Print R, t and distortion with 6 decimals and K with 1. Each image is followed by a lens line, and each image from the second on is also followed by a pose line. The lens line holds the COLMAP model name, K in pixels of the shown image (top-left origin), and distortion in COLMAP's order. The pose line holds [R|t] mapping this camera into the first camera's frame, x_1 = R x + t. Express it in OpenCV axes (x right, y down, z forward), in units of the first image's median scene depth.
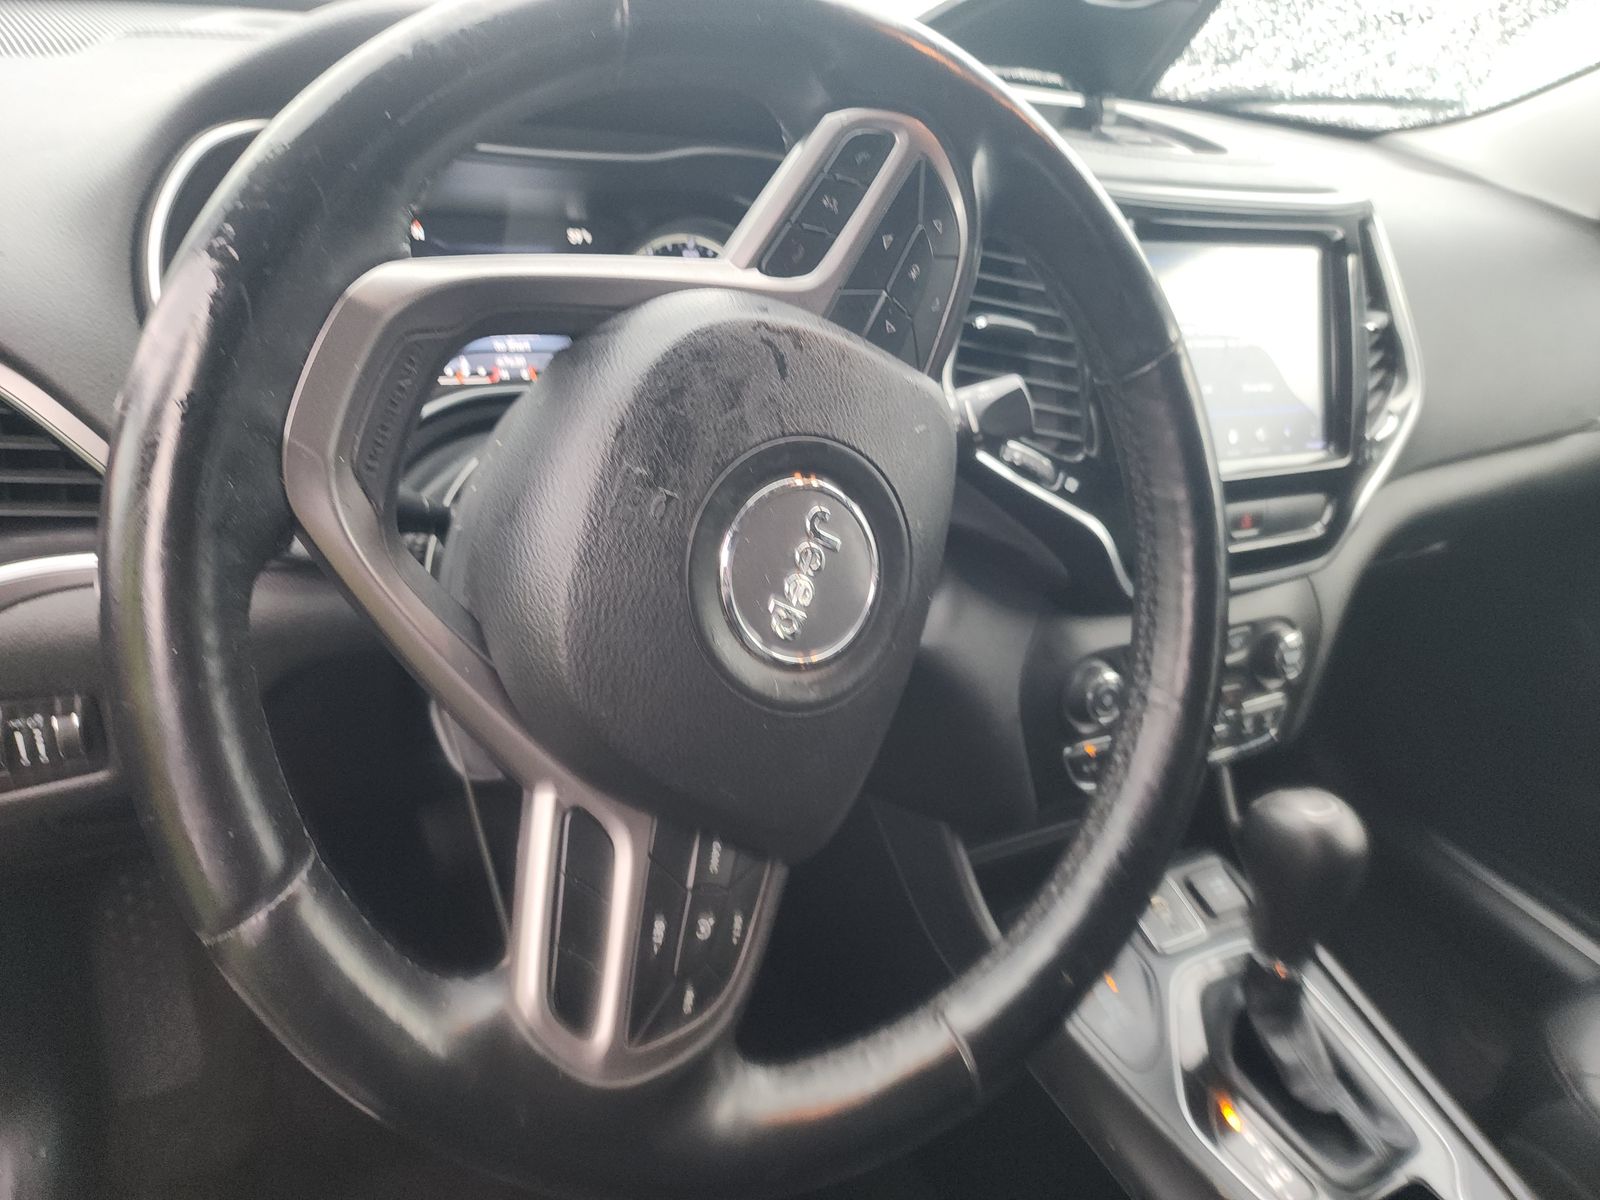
lens RADIAL K [[1085.9, 0, 798.1], [0, 1085.9, 598.2], [0, 0, 1]] dist [0.009891, 0.001132]
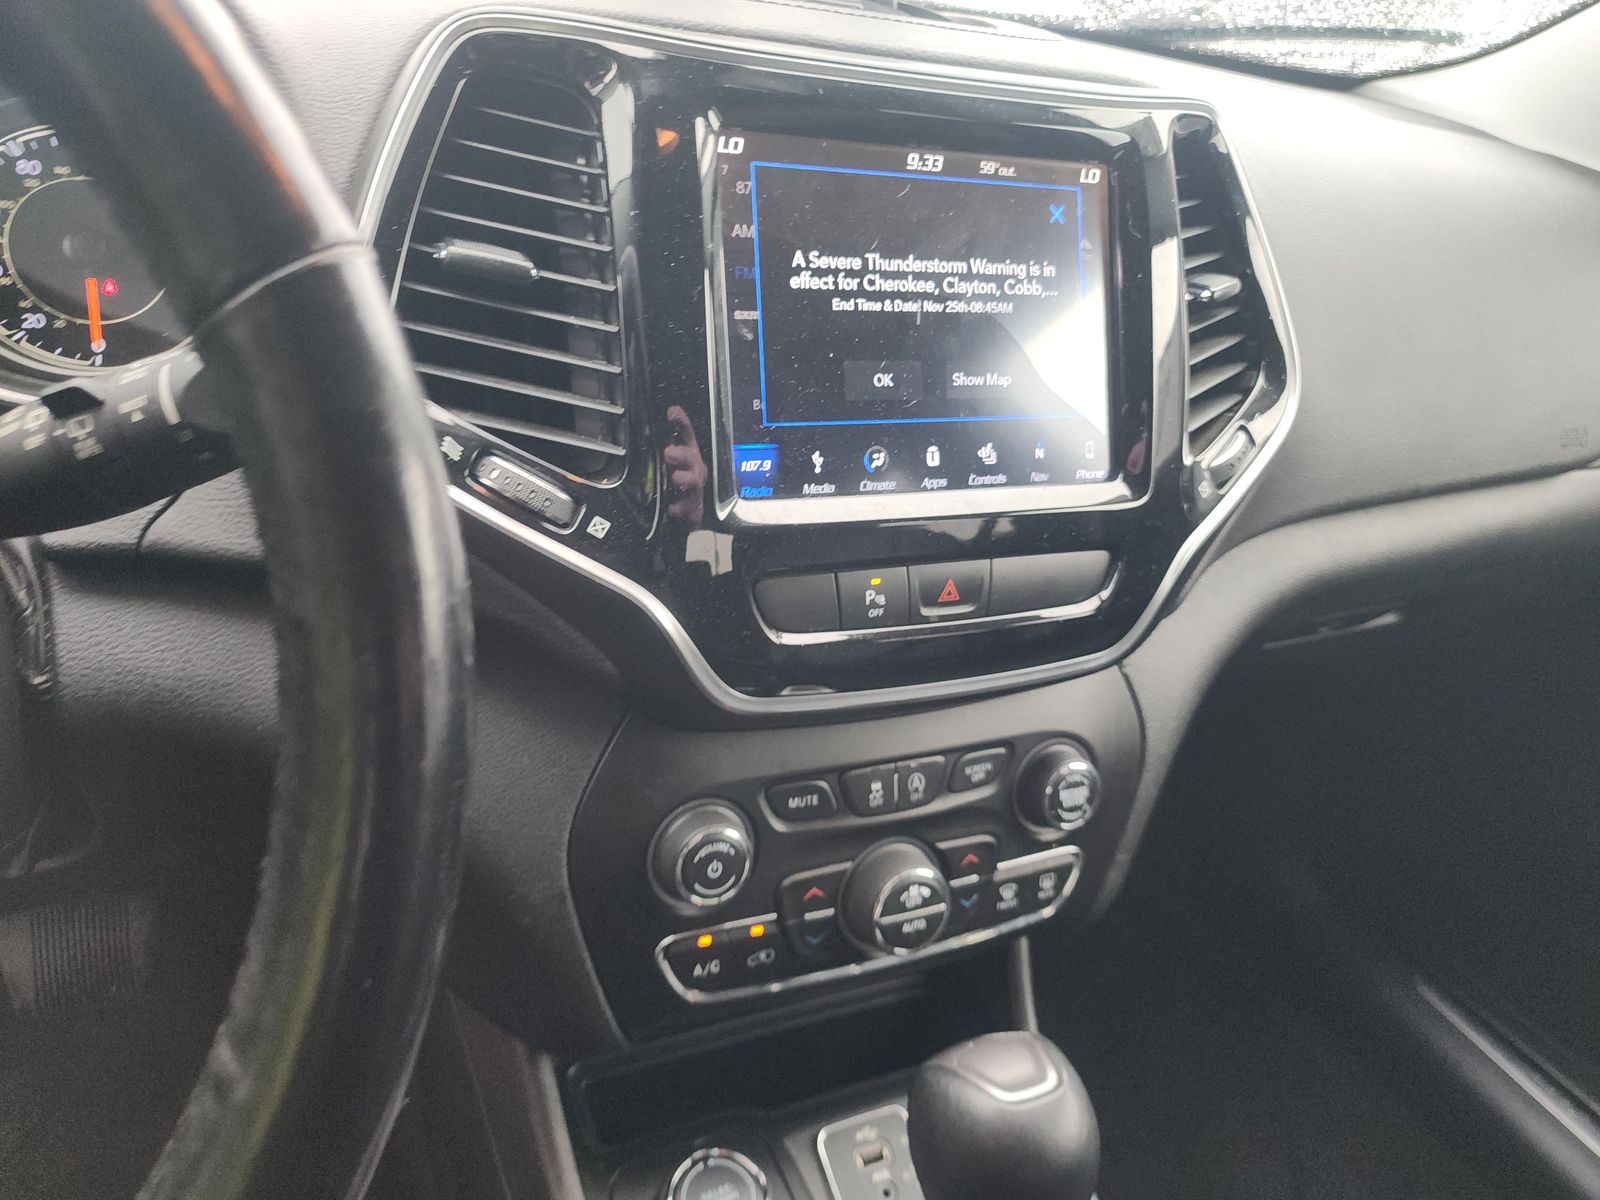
lens RADIAL K [[1085.9, 0, 795.9], [0, 1085.9, 602.9], [0, 0, 1]] dist [0.009891, 0.001132]
pose [[0.996965, 0.032743, -0.070633, 0.333095], [-0.033852, 0.999321, -0.014558, -0.047516], [0.070108, 0.016905, 0.997396, 0.337809]]
